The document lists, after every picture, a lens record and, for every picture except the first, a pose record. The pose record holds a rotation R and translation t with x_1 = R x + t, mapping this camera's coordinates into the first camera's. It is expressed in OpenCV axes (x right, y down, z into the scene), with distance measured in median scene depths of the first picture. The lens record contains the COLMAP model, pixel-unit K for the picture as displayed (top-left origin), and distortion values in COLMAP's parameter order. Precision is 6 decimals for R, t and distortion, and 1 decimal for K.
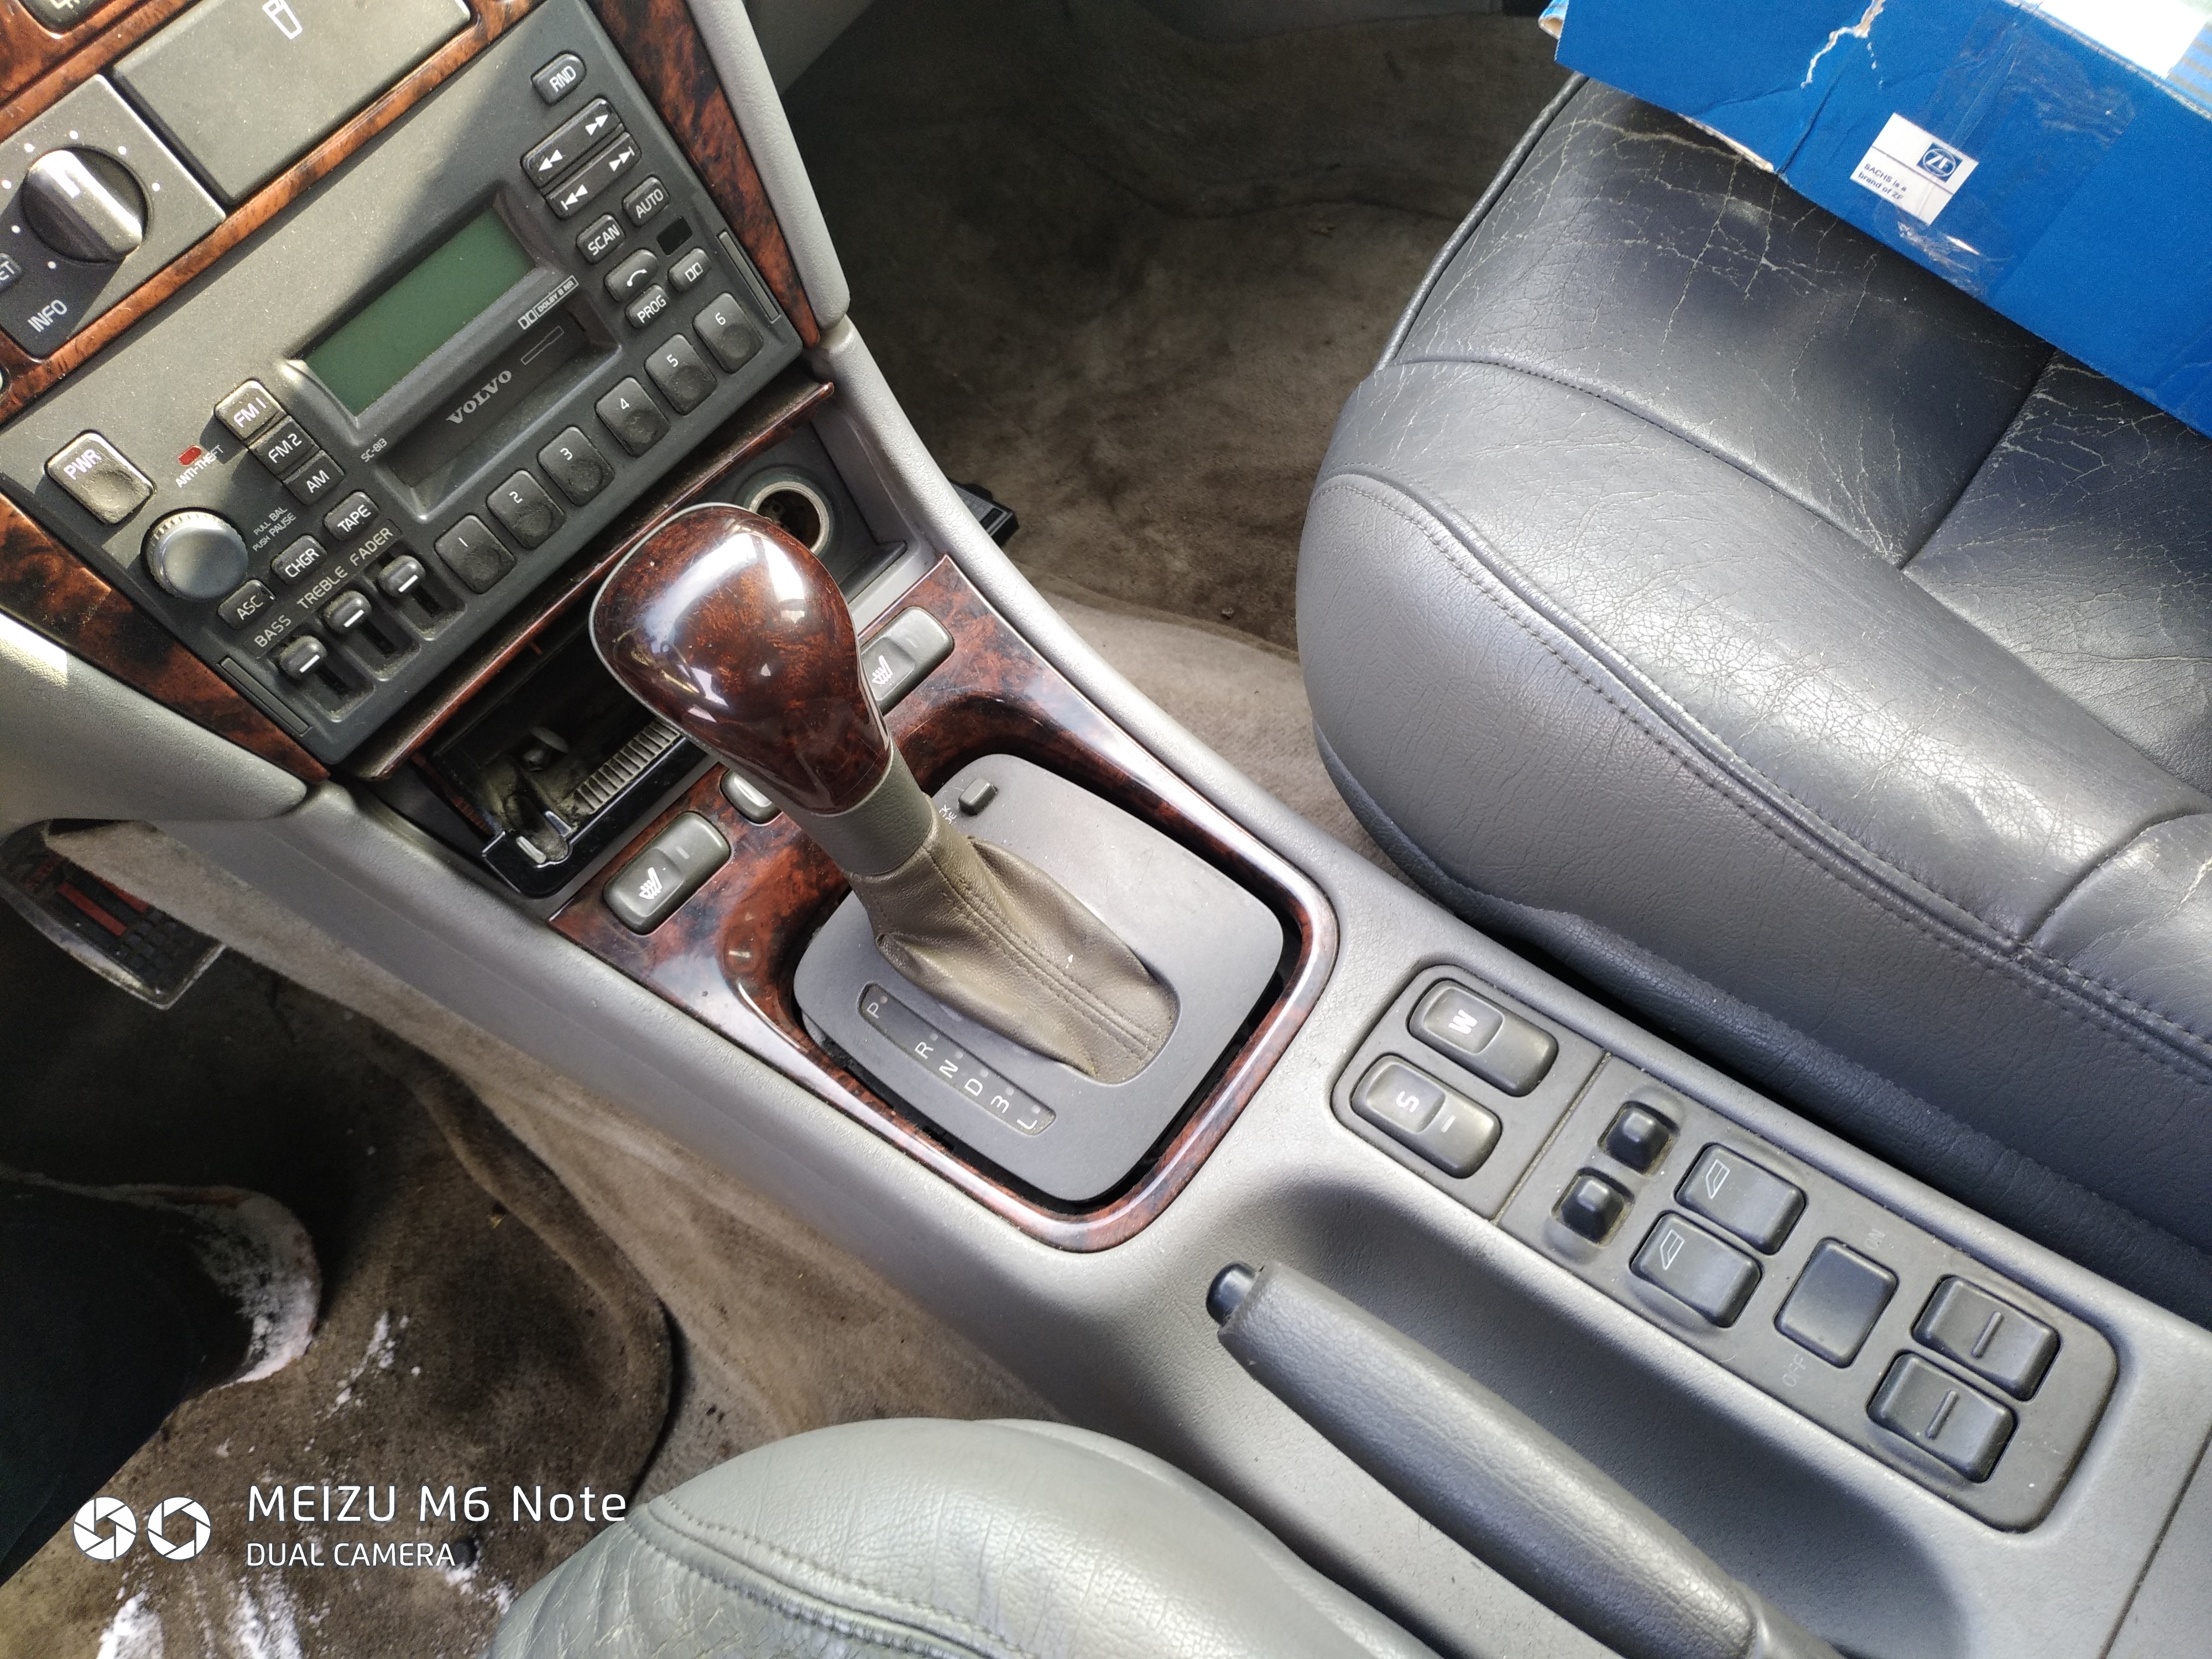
lens RADIAL K [[1604.8, 0, 1090.0], [0, 1604.8, 840.6], [0, 0, 1]] dist [-0.002527, 0.004911]
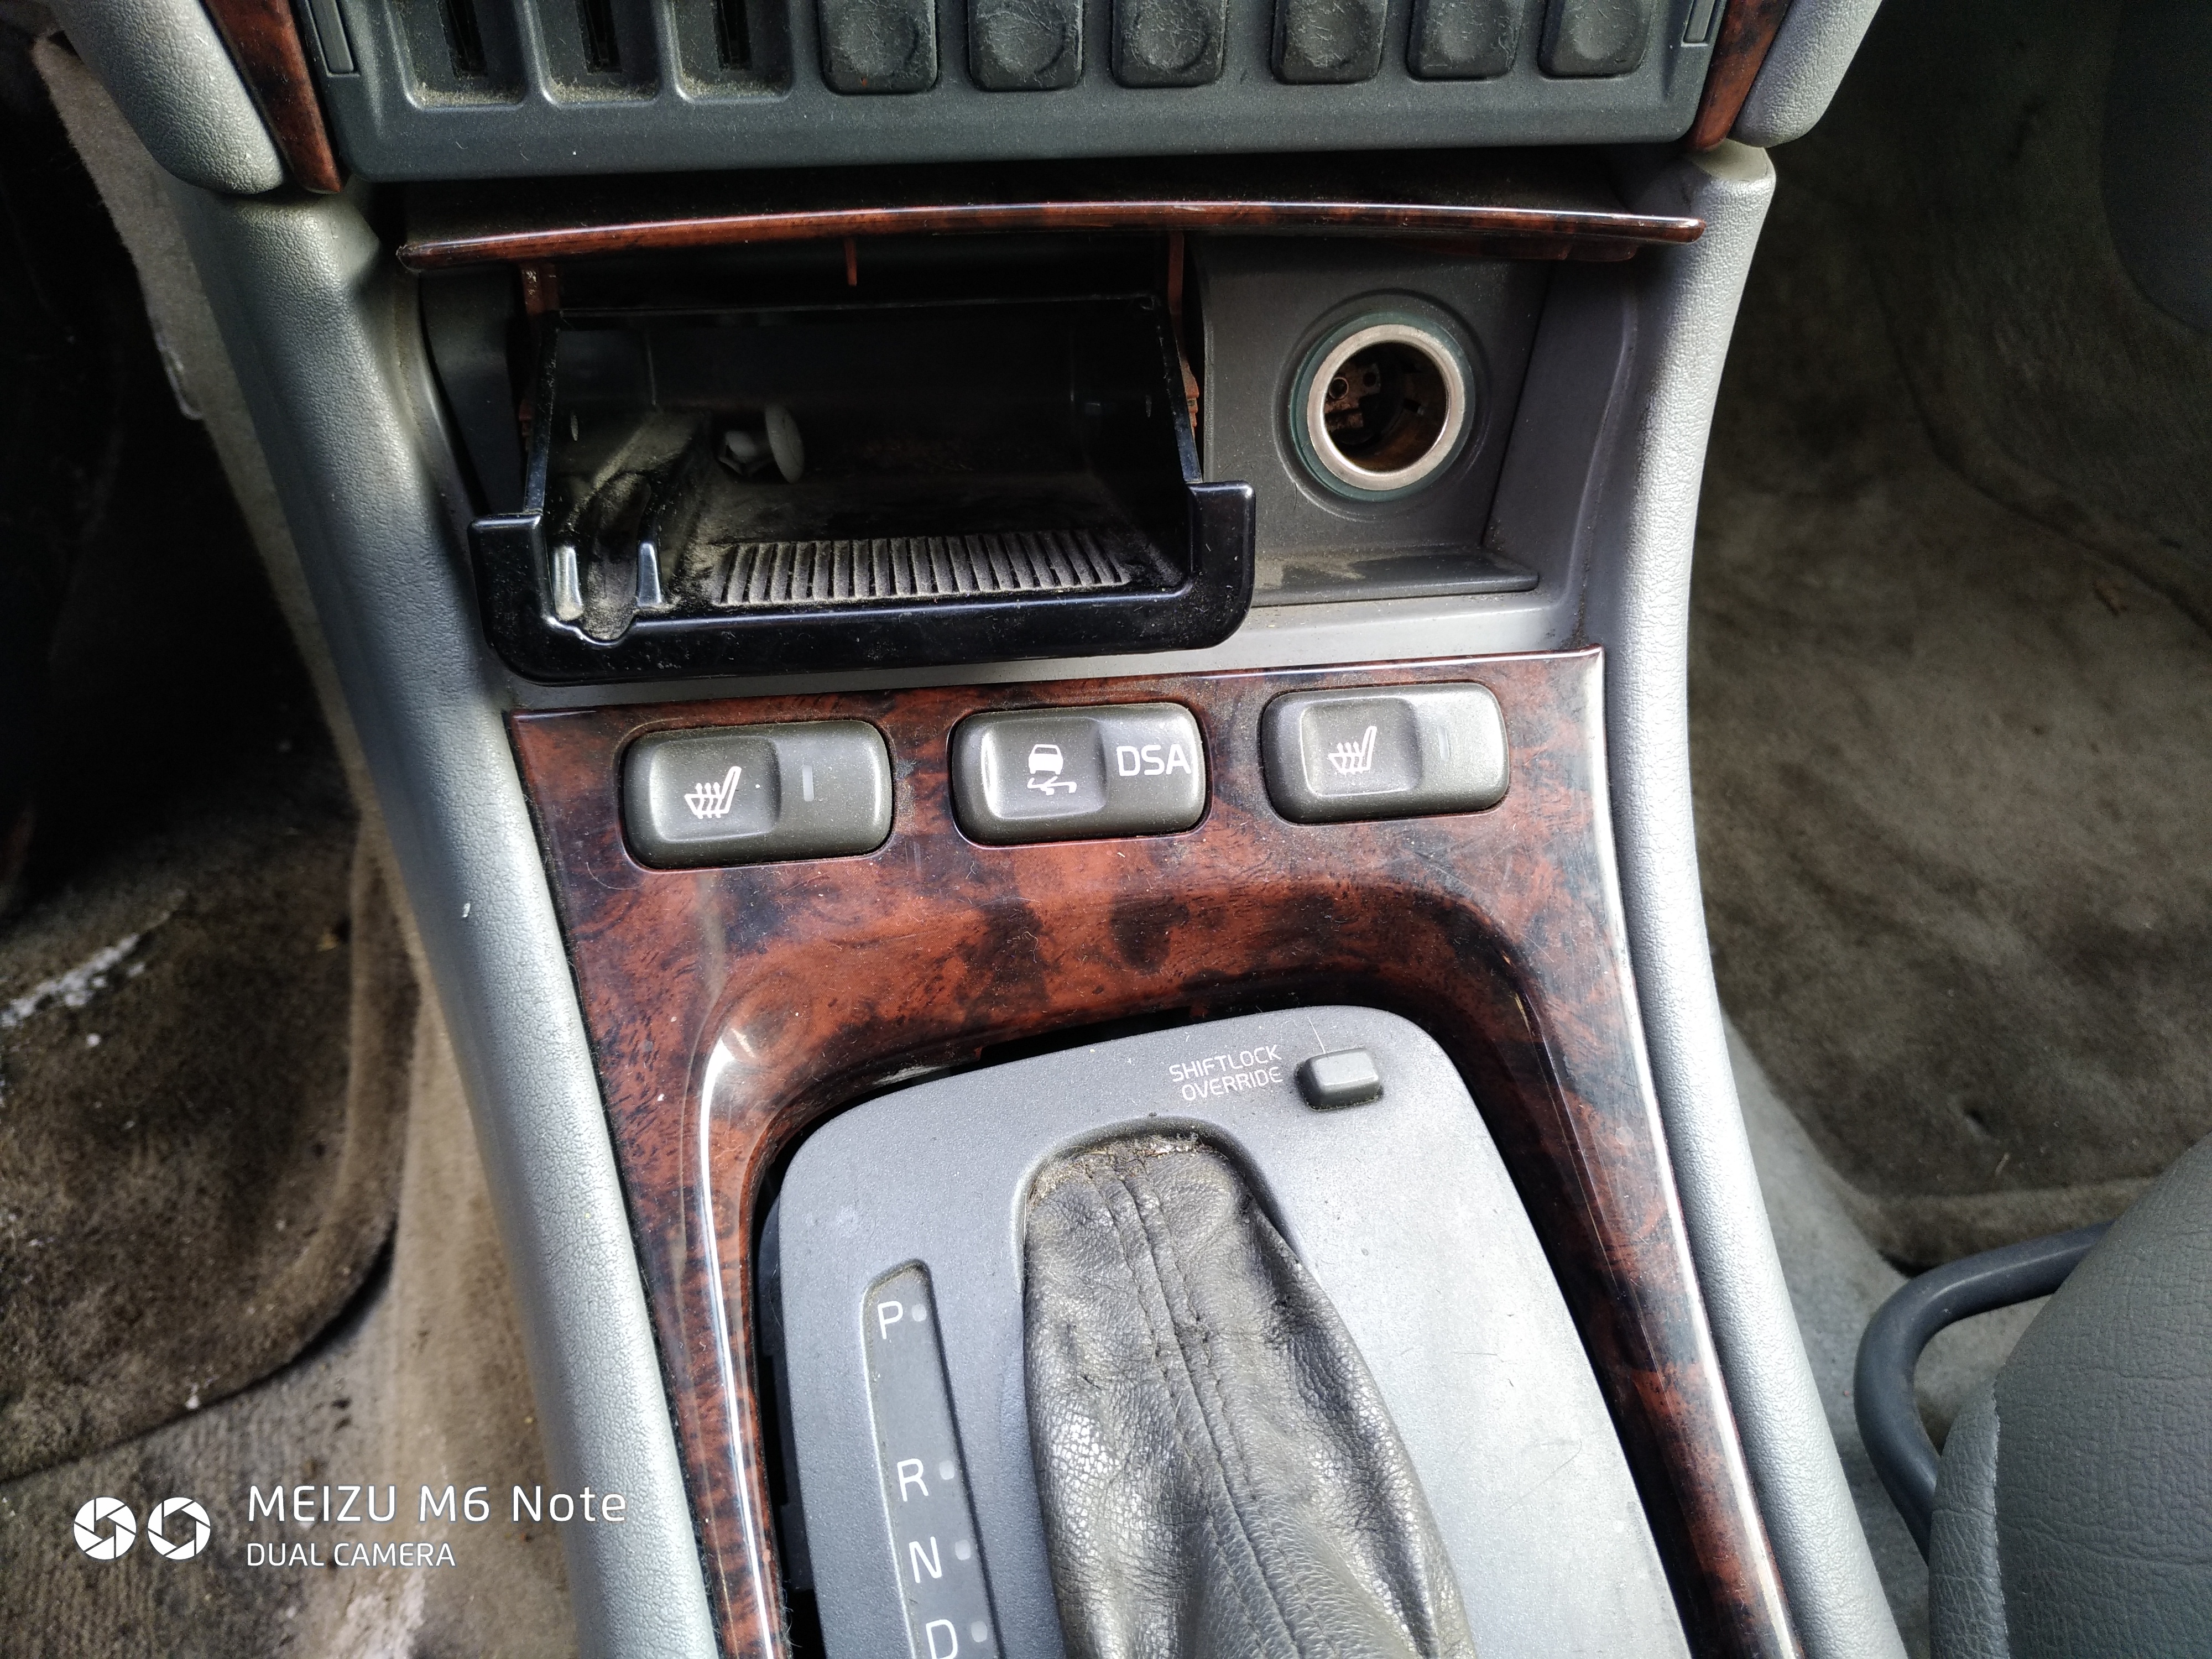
lens RADIAL K [[1604.8, 0, 1102.9], [0, 1604.8, 827.0], [0, 0, 1]] dist [-0.002527, 0.004911]
pose [[0.758522, 0.645402, -0.090004, -0.144463], [-0.647053, 0.762328, 0.013380, -0.049566], [0.077248, 0.048089, 0.995851, 0.563421]]
